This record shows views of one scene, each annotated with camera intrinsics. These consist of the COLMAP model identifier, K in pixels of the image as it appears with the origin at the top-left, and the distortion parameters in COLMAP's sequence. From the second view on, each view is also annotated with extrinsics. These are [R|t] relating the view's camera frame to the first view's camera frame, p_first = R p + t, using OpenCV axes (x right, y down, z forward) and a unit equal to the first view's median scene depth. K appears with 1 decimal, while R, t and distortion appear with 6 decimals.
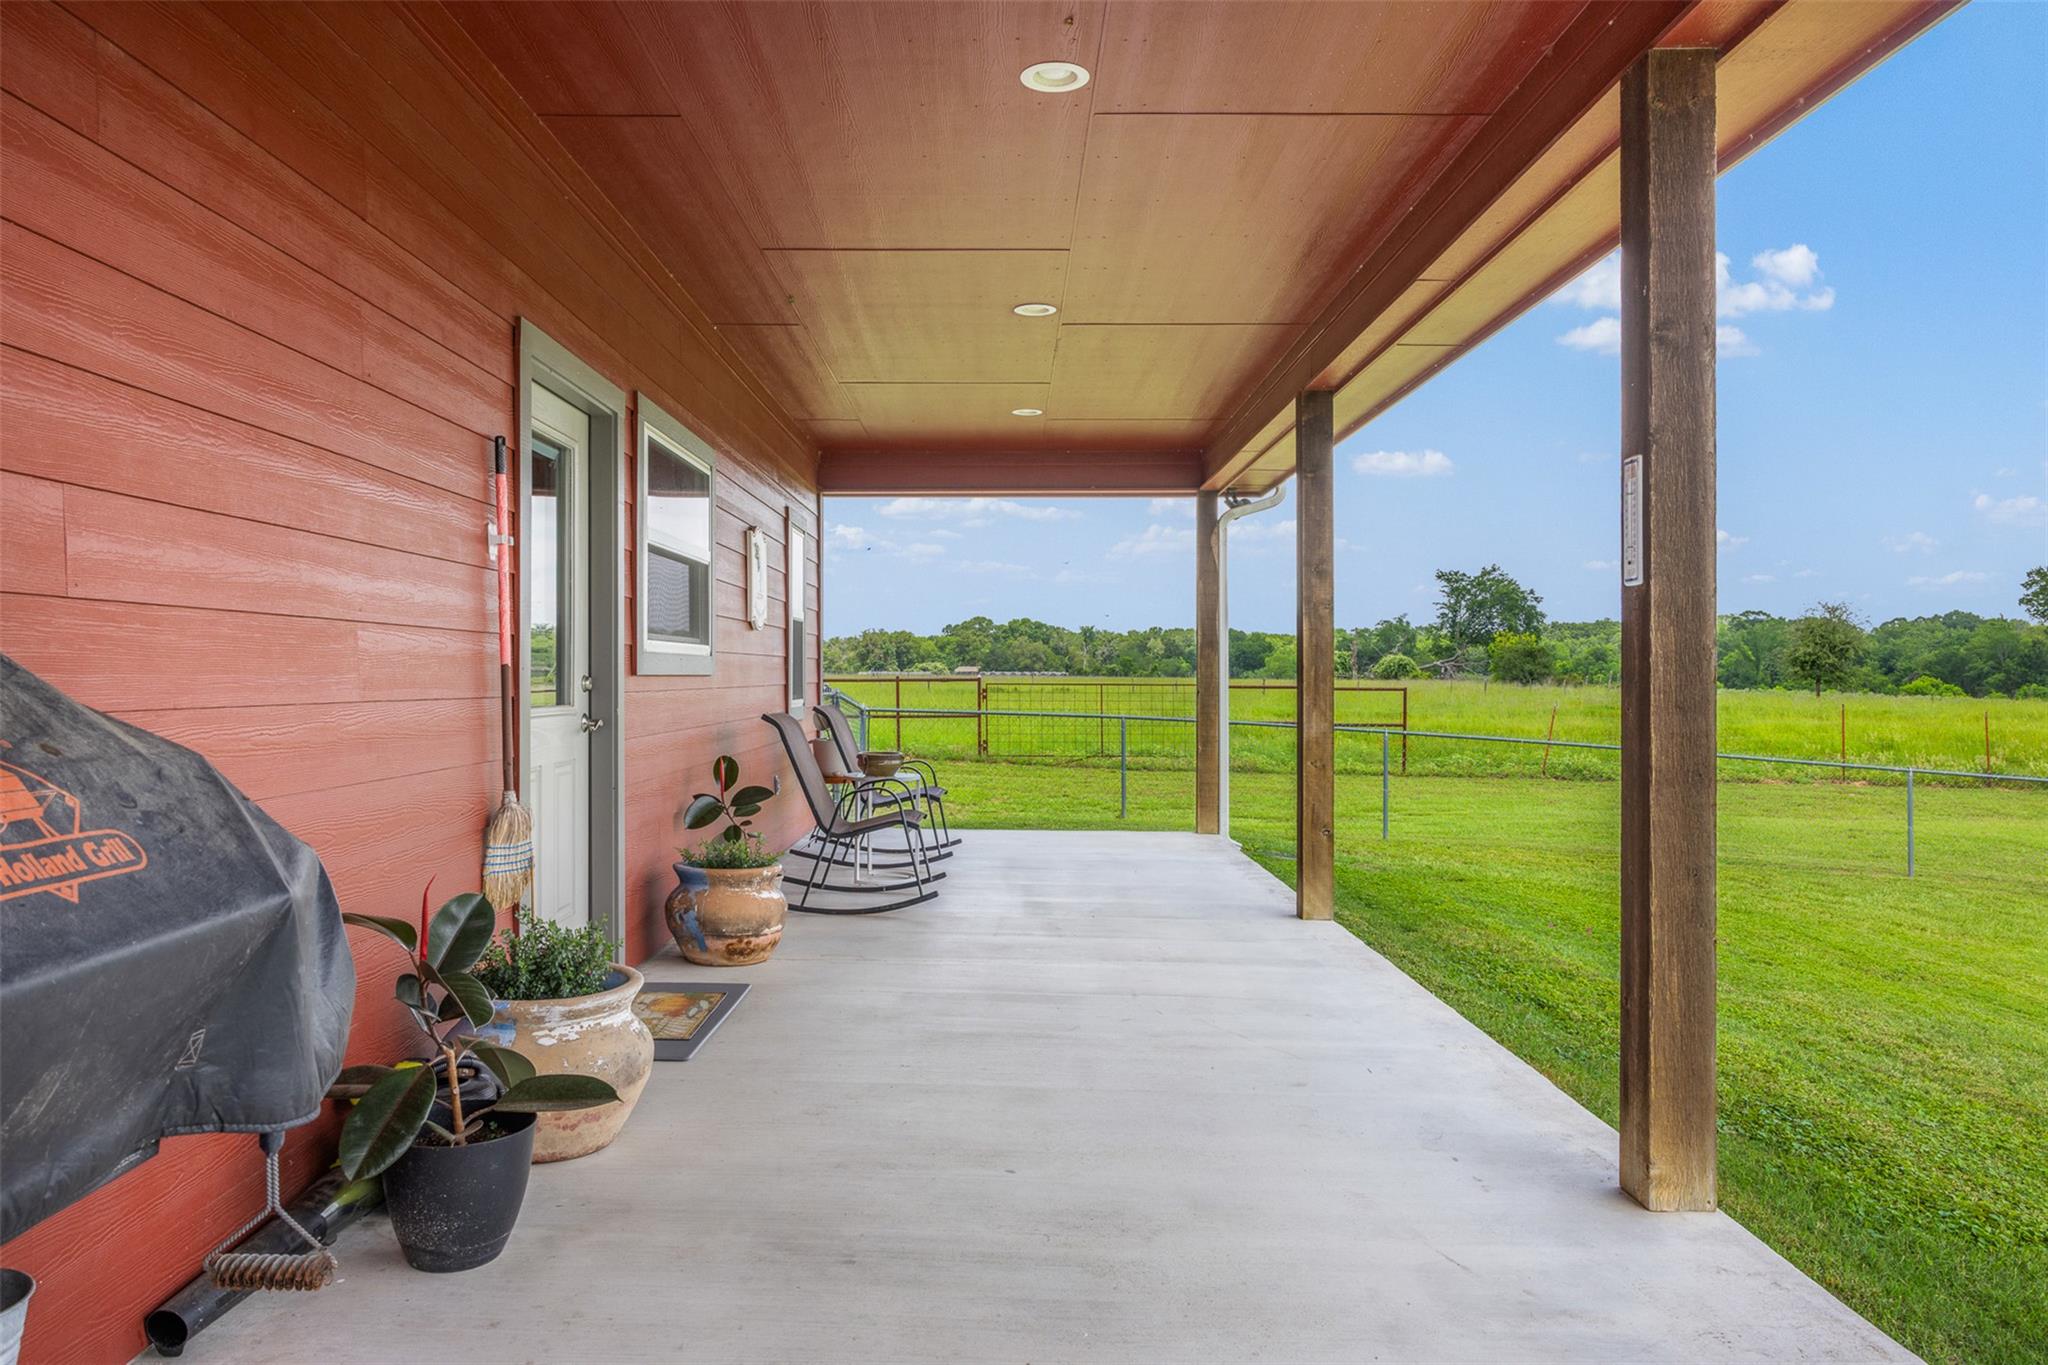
lens RADIAL K [[1712.8, 0, 1026.3], [0, 1712.8, 675.8], [0, 0, 1]] dist [-0.006395, 0.007377]
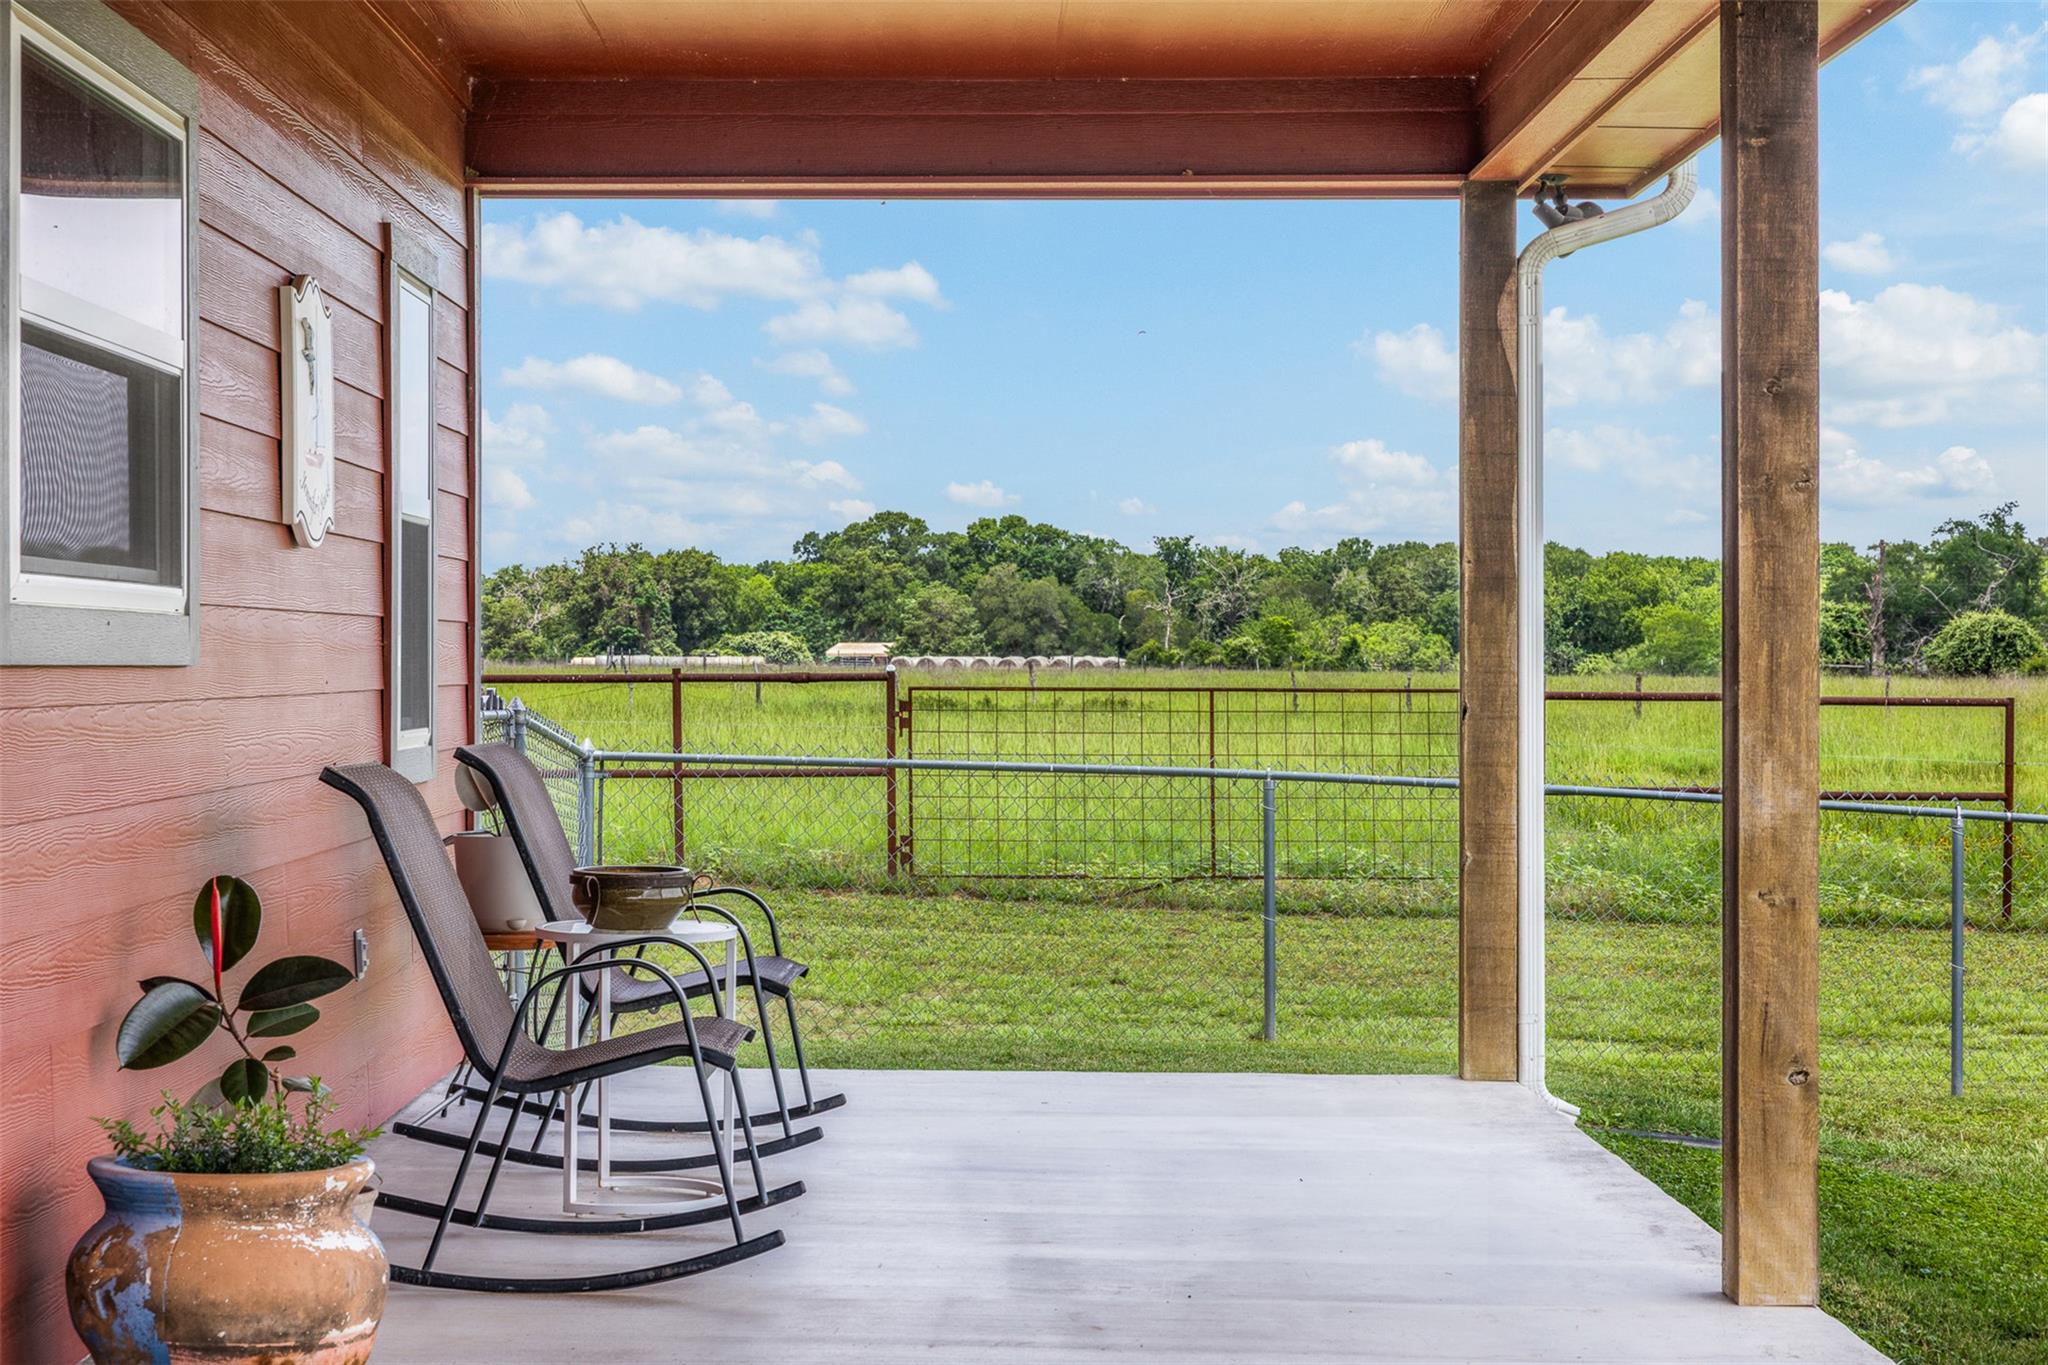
lens RADIAL K [[1643.3, 0, 1009.6], [0, 1643.3, 677.3], [0, 0, 1]] dist [-0.001620, -0.000236]
pose [[0.999816, -0.000159, 0.019199, -0.008090], [0.000136, 0.999999, 0.001194, 0.001840], [-0.019199, -0.001191, 0.999815, 0.633568]]
